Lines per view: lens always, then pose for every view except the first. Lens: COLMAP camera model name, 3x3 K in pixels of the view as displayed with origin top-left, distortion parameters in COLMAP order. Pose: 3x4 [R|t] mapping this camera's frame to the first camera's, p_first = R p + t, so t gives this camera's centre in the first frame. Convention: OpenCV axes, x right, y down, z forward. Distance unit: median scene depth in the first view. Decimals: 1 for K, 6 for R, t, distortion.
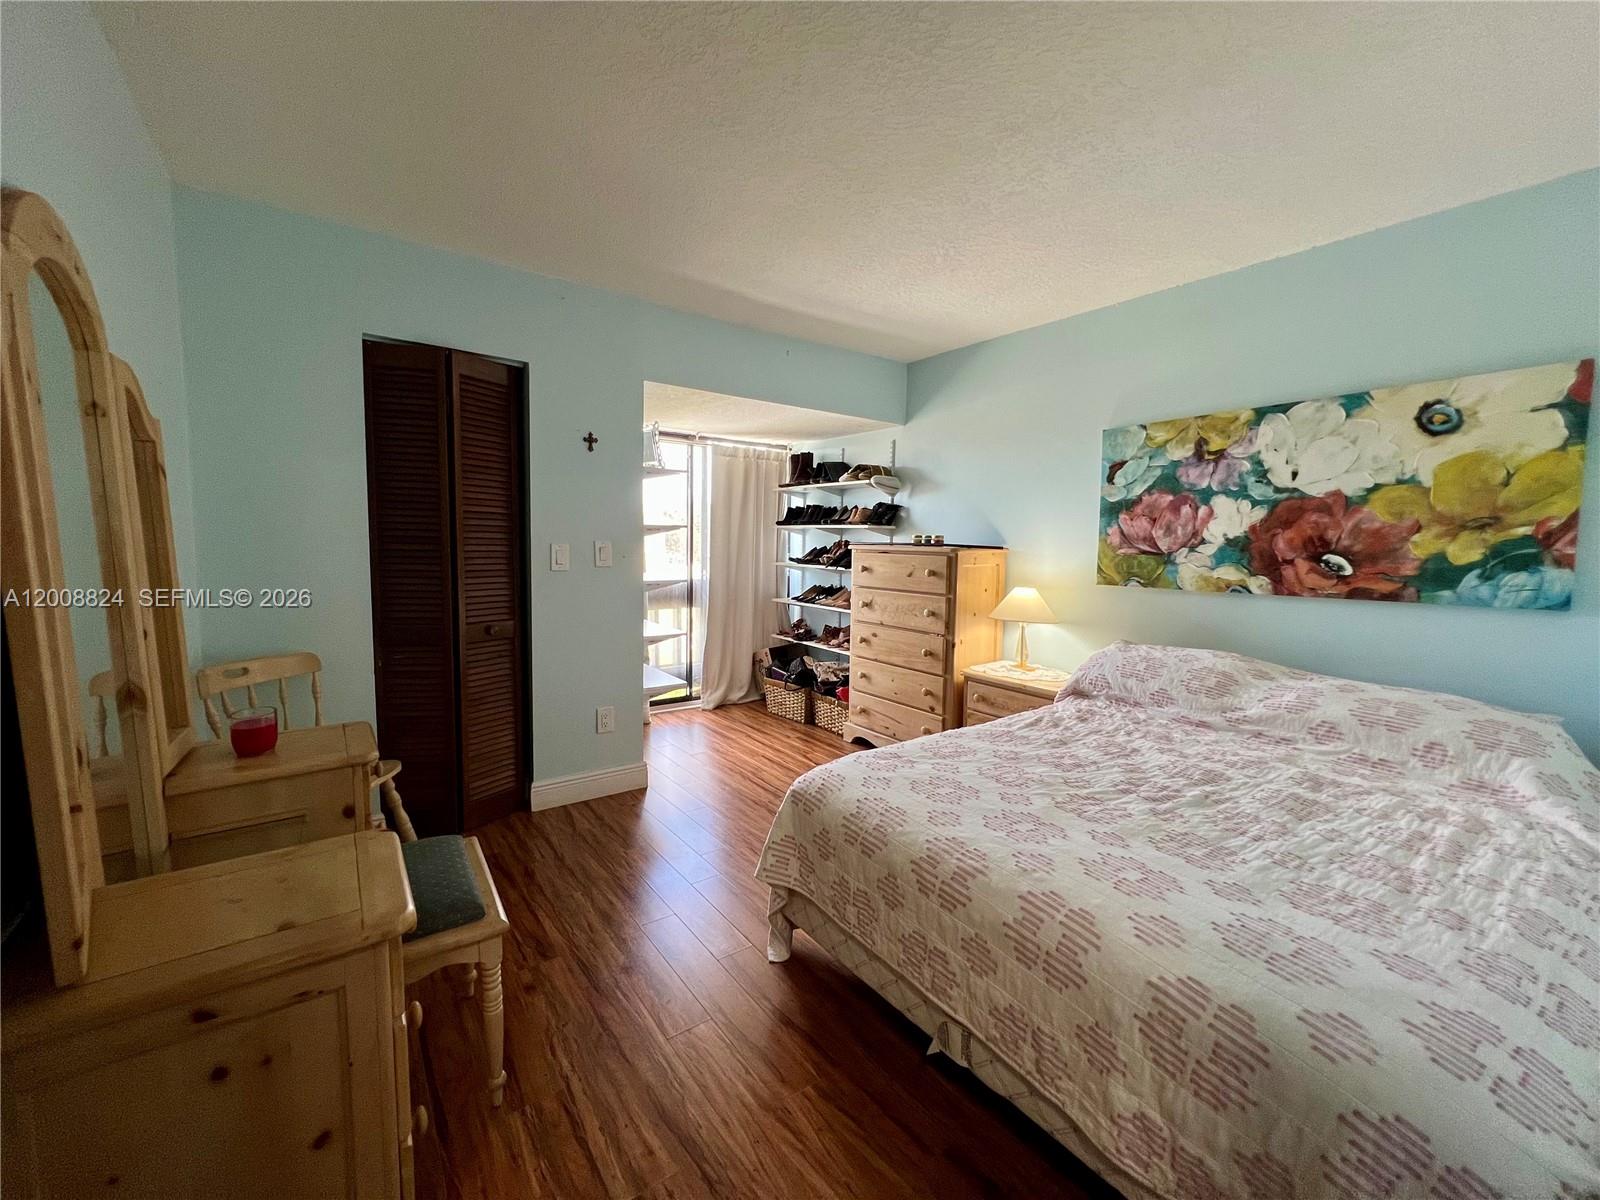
lens RADIAL K [[636.8, 0, 793.1], [0, 636.8, 590.3], [0, 0, 1]] dist [0.000008, -0.000100]
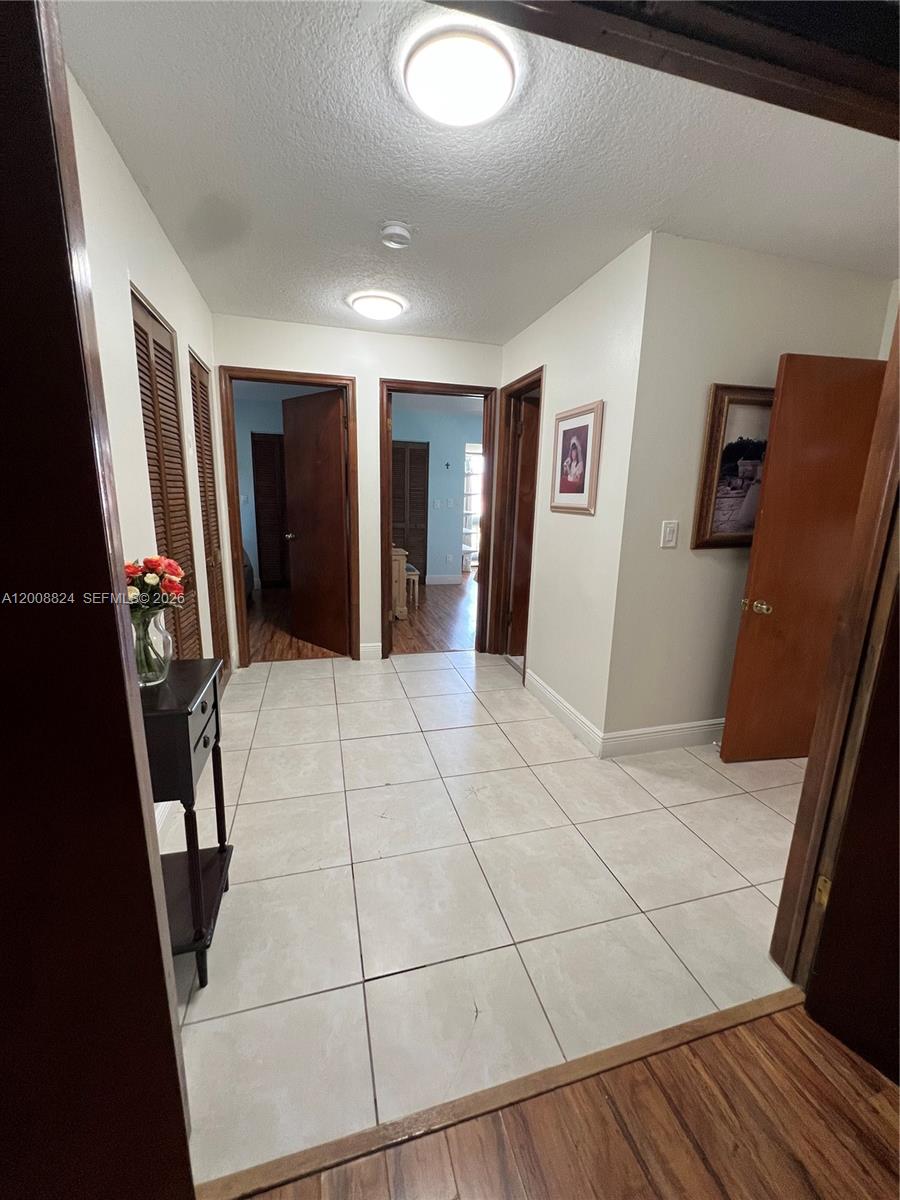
lens RADIAL K [[480.0, 0, 446.3], [0, 480.0, 601.2], [0, 0, 1]] dist [-0.000602, -0.000134]
pose [[0.932836, 0.087956, -0.349400, 0.649789], [-0.041727, 0.989593, 0.137711, 0.113905], [0.357876, -0.113882, 0.926799, -1.464185]]
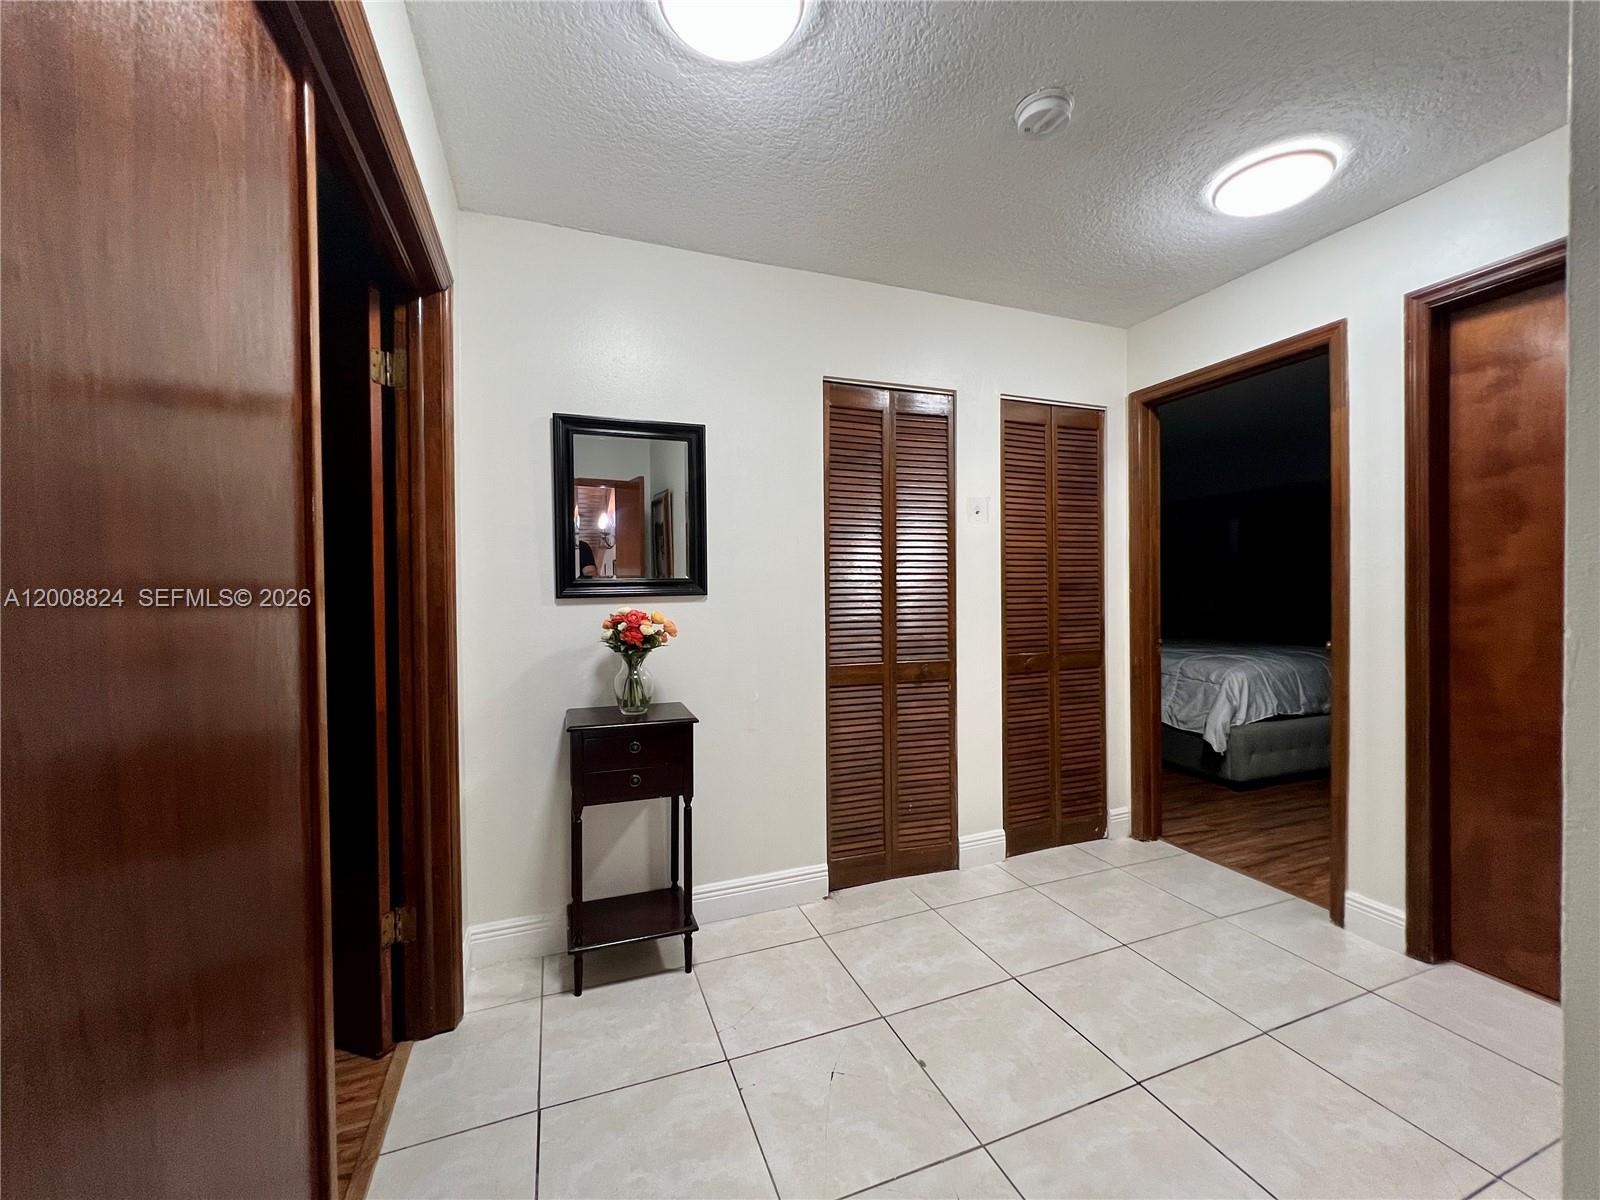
lens RADIAL K [[640.0, 0, 798.0], [0, 640.0, 599.3], [0, 0, 1]] dist [-0.000602, -0.000134]
pose [[-0.267957, -0.000290, -0.963431, 0.936384], [-0.067827, 0.997524, 0.018564, 0.103767], [0.961040, 0.070321, -0.267313, -0.669403]]
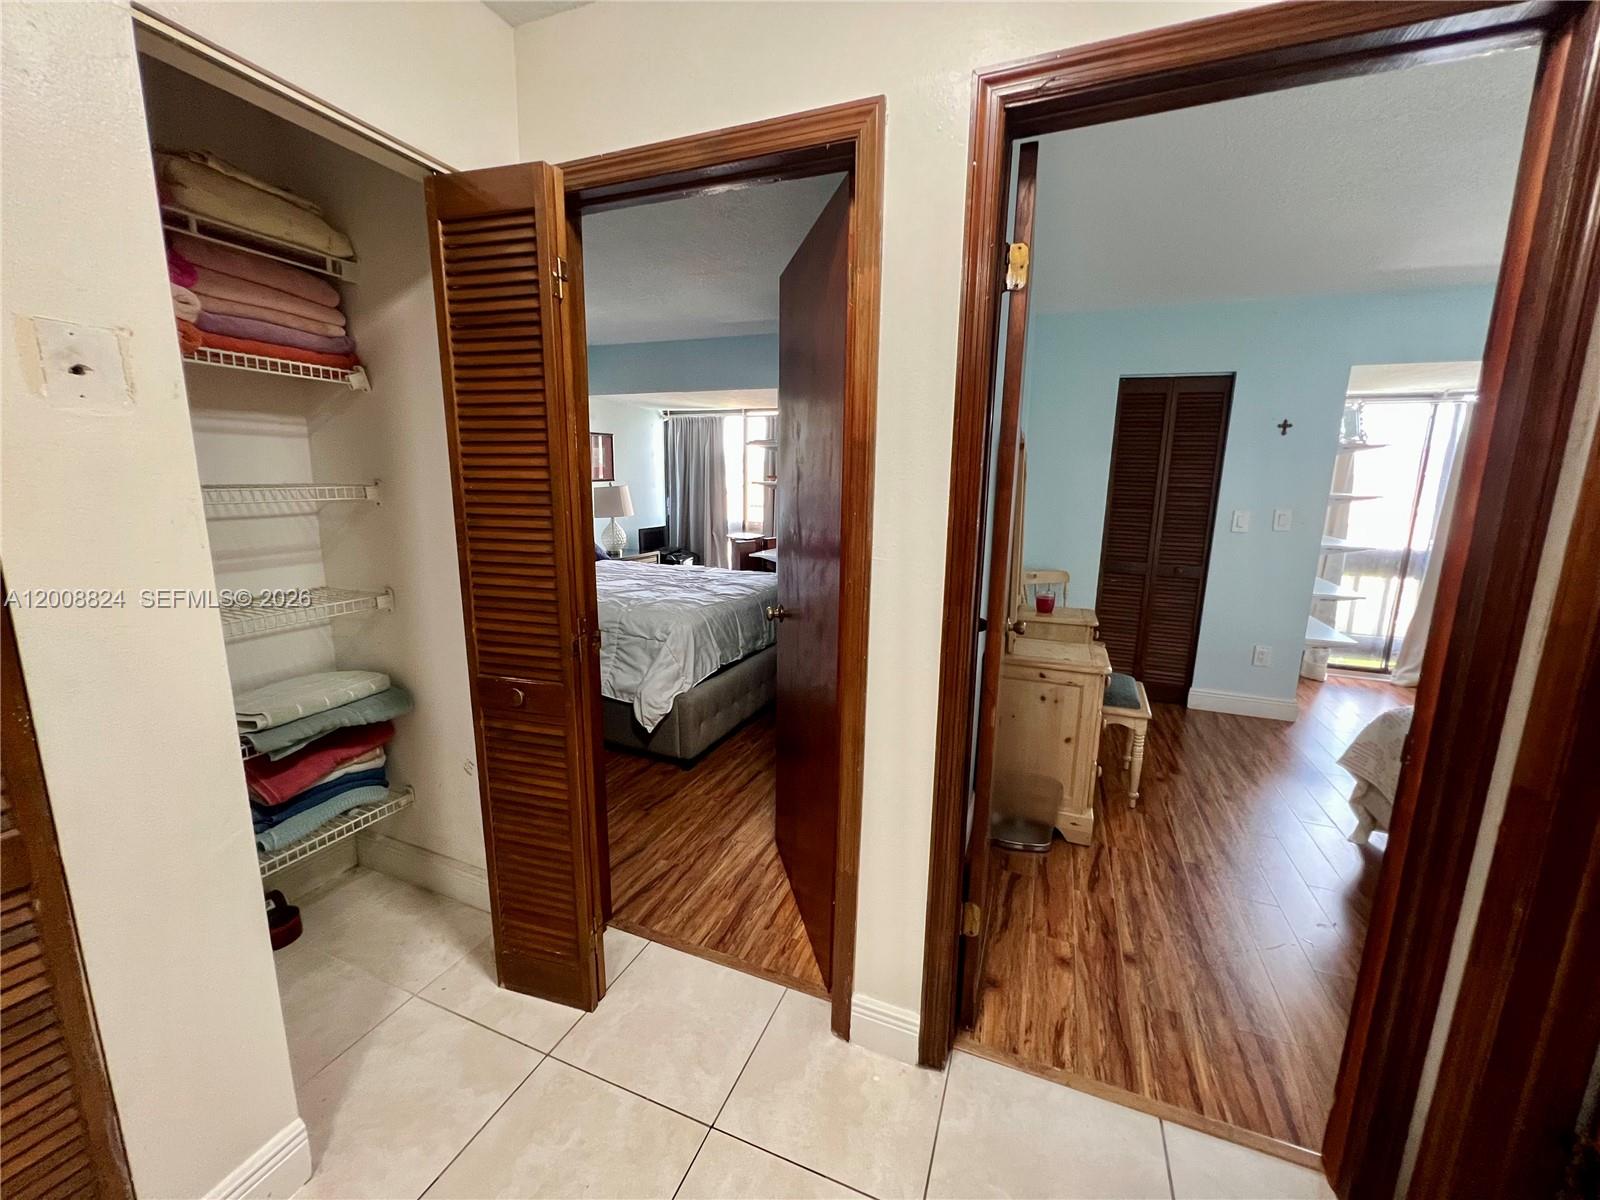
lens RADIAL K [[636.8, 0, 802.0], [0, 636.8, 603.4], [0, 0, 1]] dist [0.000008, -0.000100]
pose [[0.533763, 0.154113, -0.831473, 0.304333], [-0.074784, 0.988003, 0.135118, 0.004722], [0.842321, -0.009940, 0.538885, -0.523309]]
